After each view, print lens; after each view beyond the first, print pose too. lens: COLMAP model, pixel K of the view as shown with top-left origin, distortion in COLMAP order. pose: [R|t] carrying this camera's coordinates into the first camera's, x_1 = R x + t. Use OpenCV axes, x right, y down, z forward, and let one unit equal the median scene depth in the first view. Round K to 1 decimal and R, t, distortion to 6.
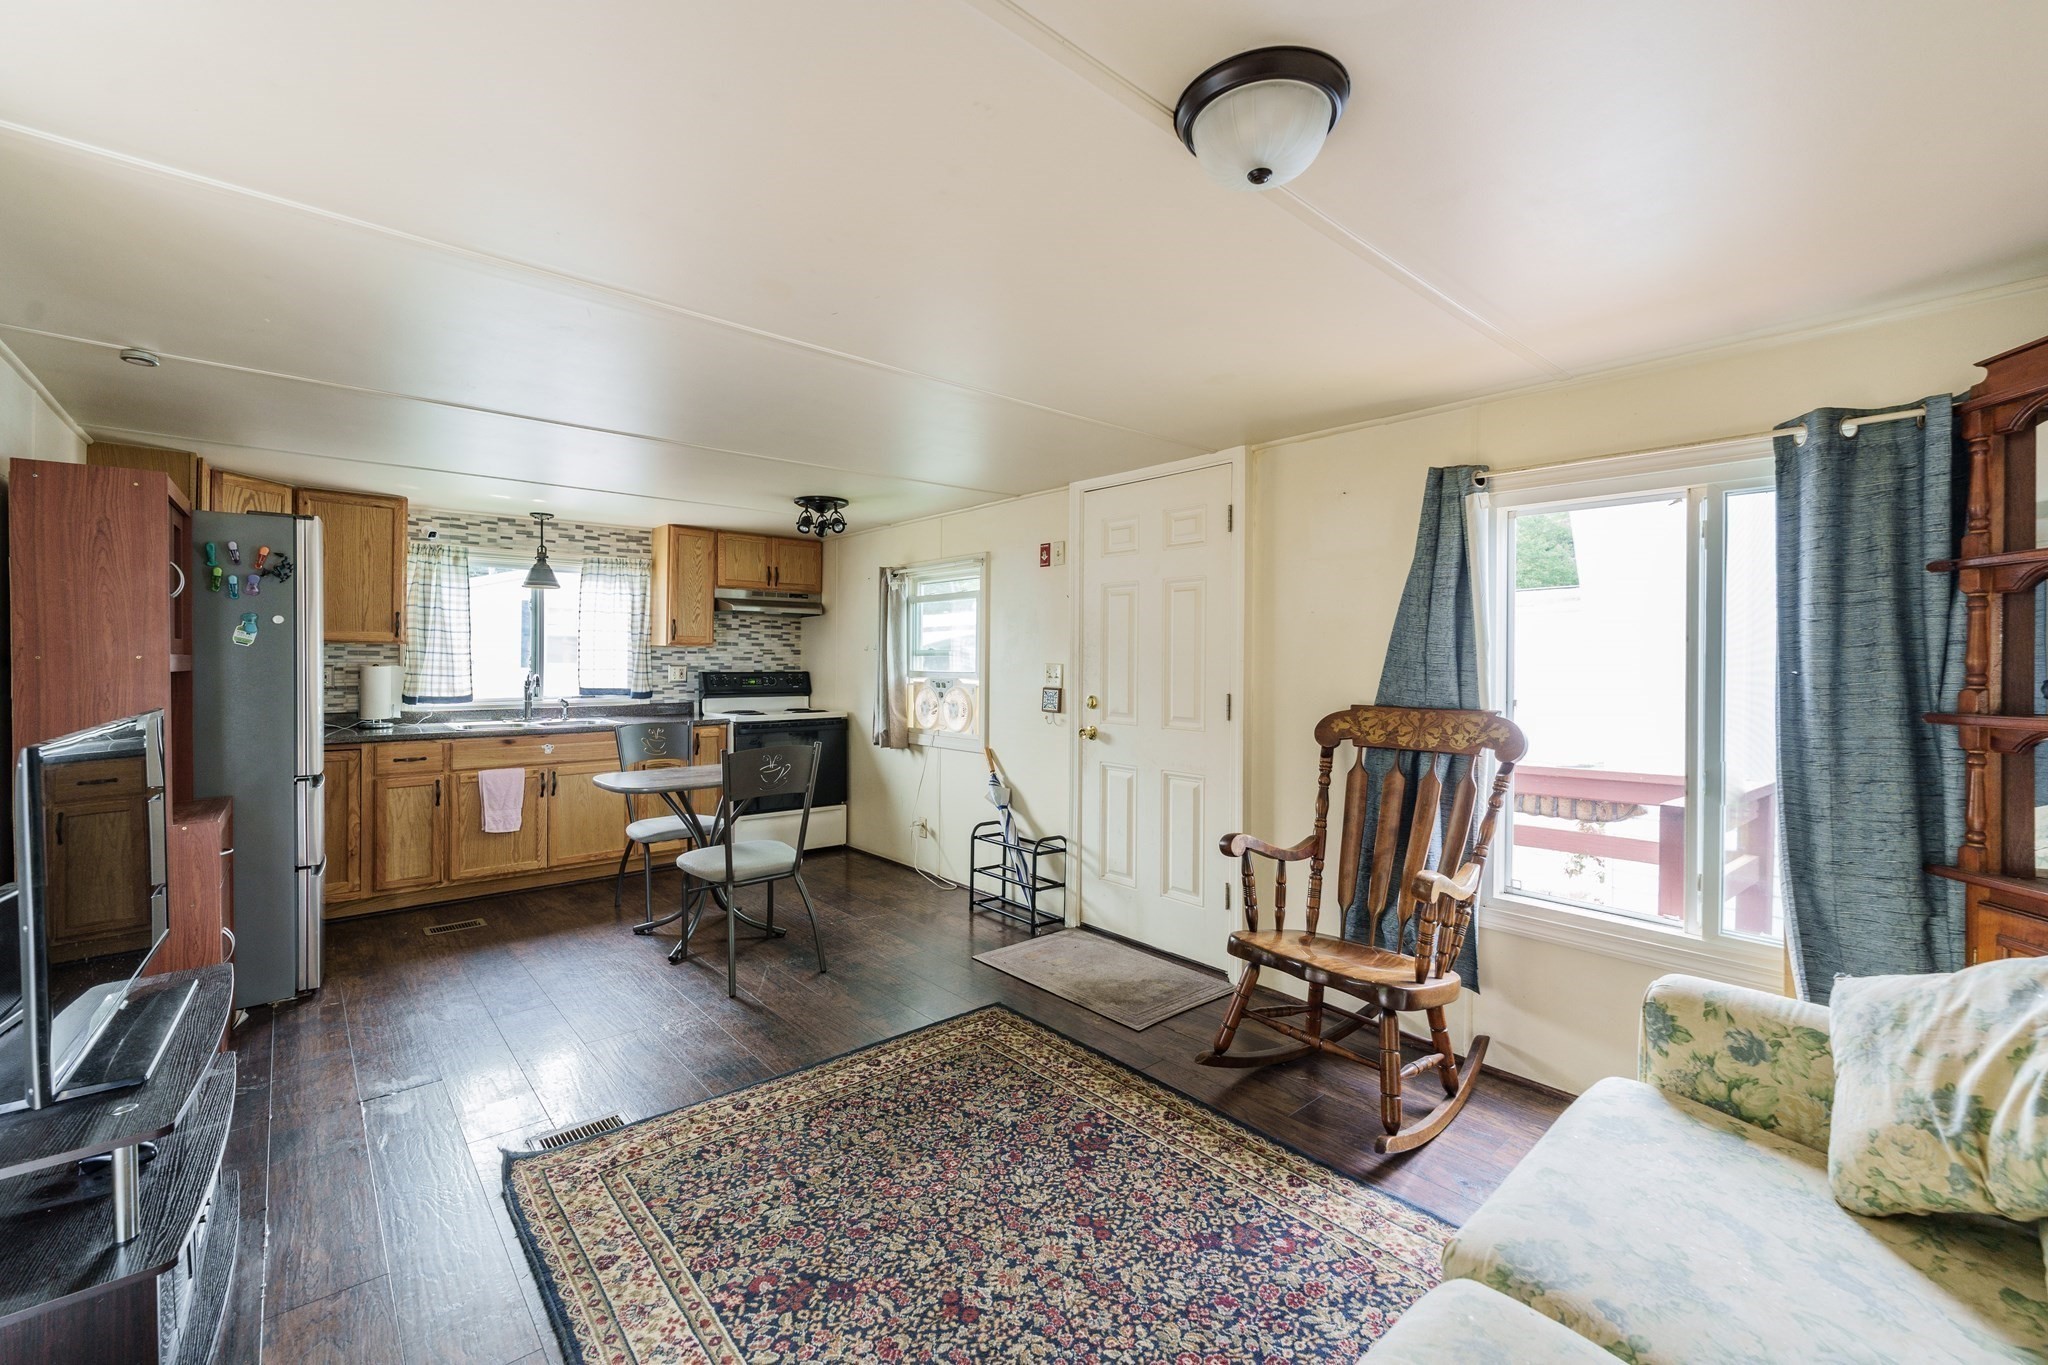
lens RADIAL K [[821.0, 0, 1009.5], [0, 821.0, 665.2], [0, 0, 1]] dist [-0.001457, 0.000144]
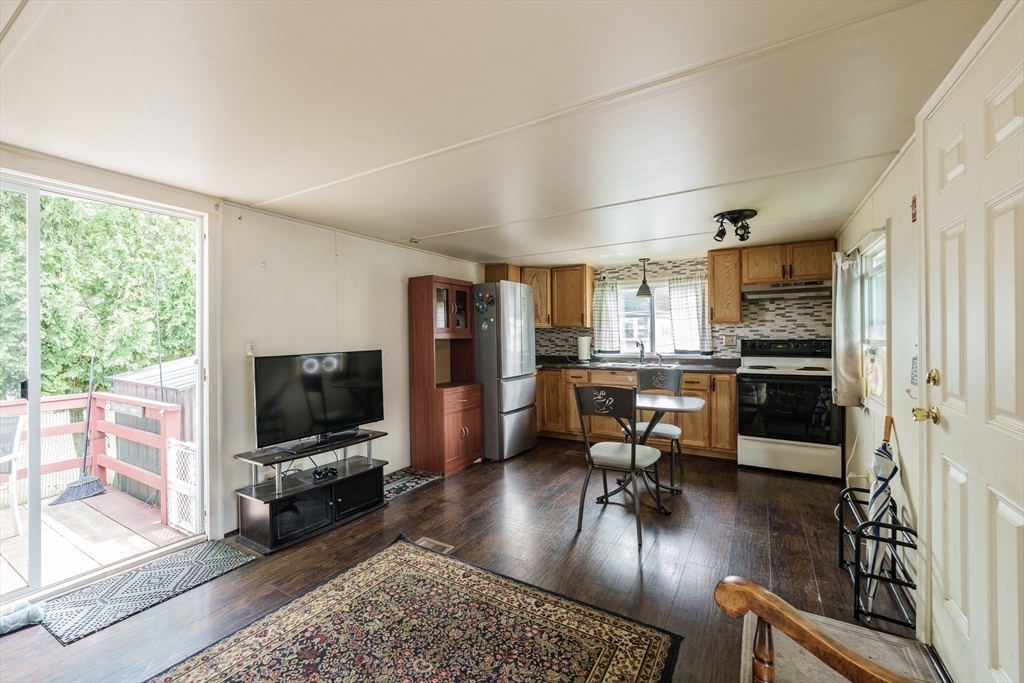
lens RADIAL K [[420.4, 0, 509.7], [0, 420.4, 336.9], [0, 0, 1]] dist [-0.000824, -0.000002]
pose [[0.321954, -0.005219, -0.946741, 0.300487], [0.005454, 0.999978, -0.003658, 0.004099], [0.946740, -0.003986, 0.321975, 0.397993]]
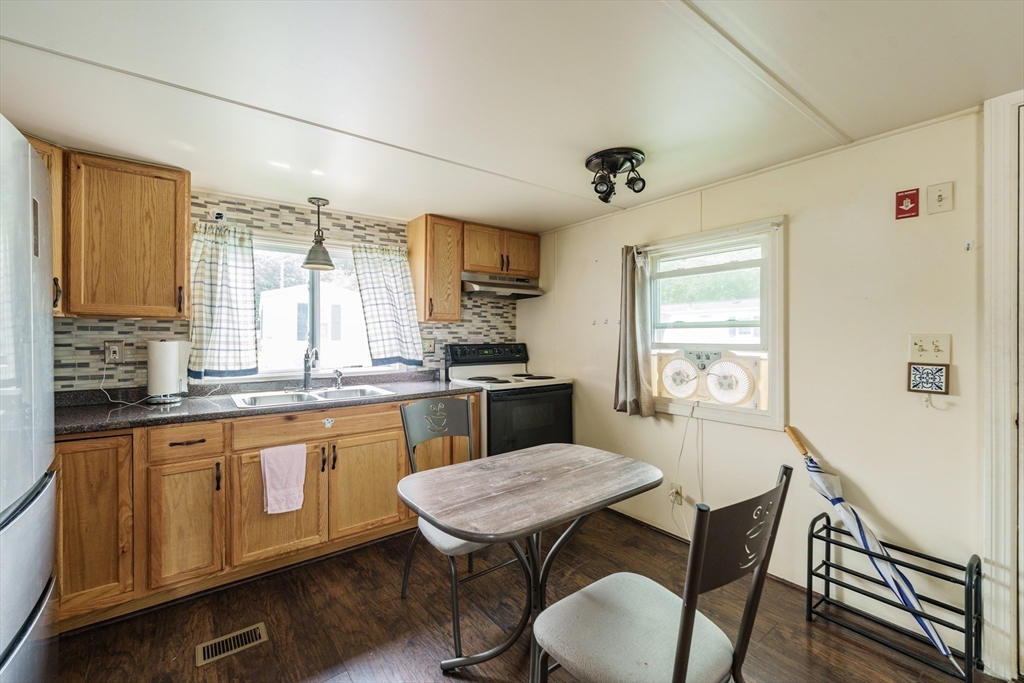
lens RADIAL K [[420.4, 0, 509.7], [0, 420.4, 336.9], [0, 0, 1]] dist [-0.000824, -0.000002]
pose [[0.997769, -0.006976, -0.066401, -0.303986], [0.006846, 0.999974, -0.002187, -0.000785], [0.066415, 0.001727, 0.997791, 0.498447]]
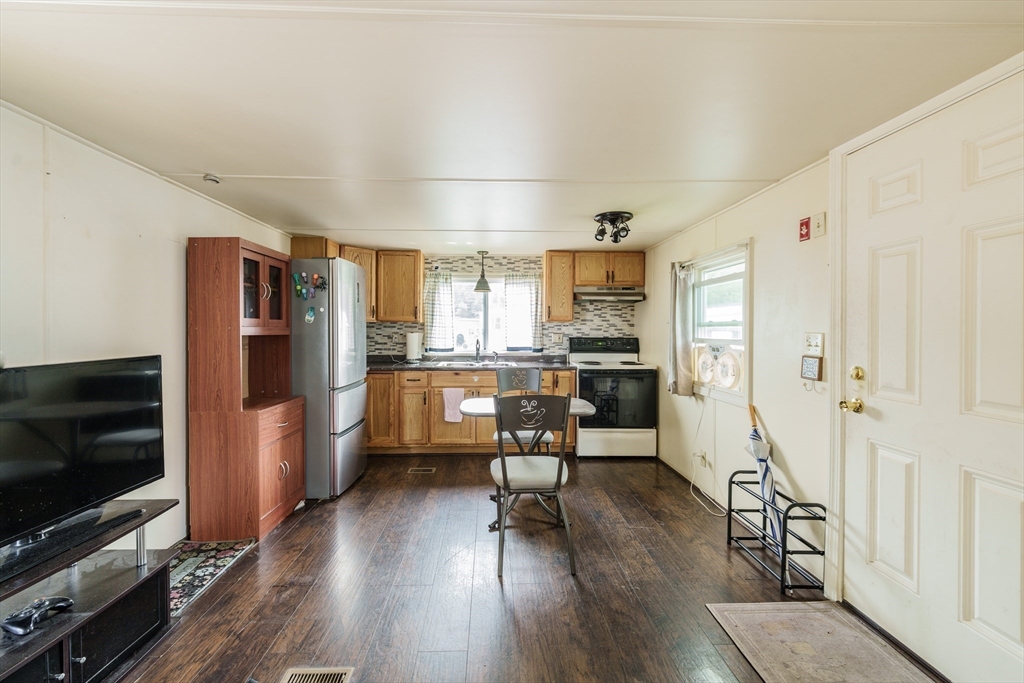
lens RADIAL K [[419.5, 0, 508.4], [0, 419.5, 331.2], [0, 0, 1]] dist [-0.000548, -0.000190]
pose [[0.783756, -0.000028, -0.621069, 0.072550], [-0.003608, 0.999983, -0.004598, 0.000103], [0.621058, 0.005844, 0.783743, 0.312750]]
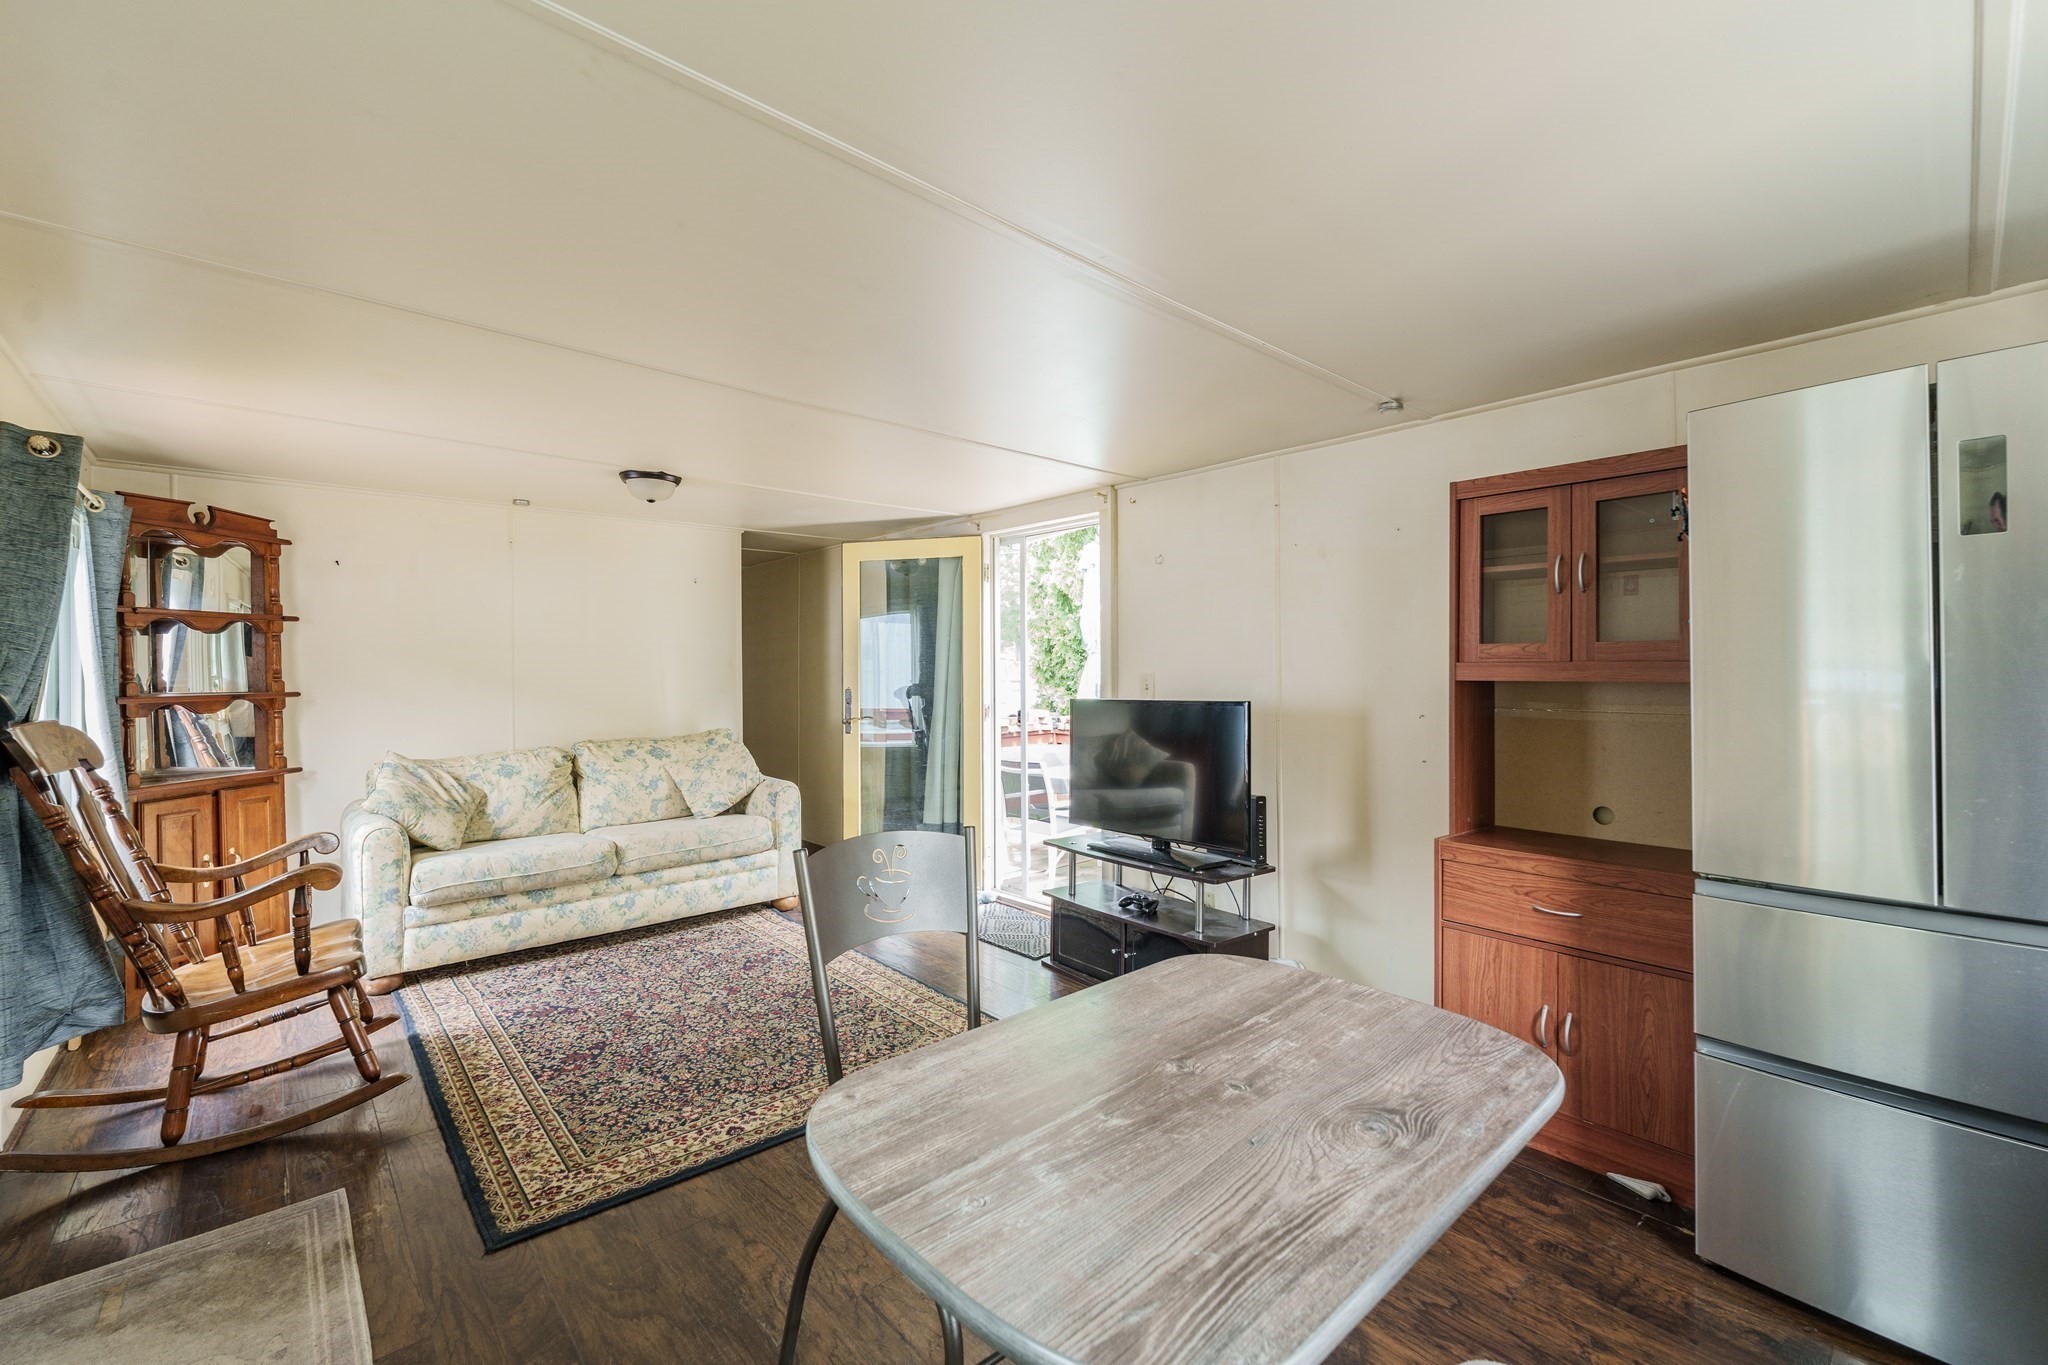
lens RADIAL K [[860.0, 0, 1021.4], [0, 860.0, 675.2], [0, 0, 1]] dist [-0.001268, -0.000217]
pose [[-0.999829, -0.004042, -0.018020, -0.252288], [-0.004176, 0.999964, 0.007376, -0.002693], [0.017989, 0.007450, -0.999810, 1.072975]]
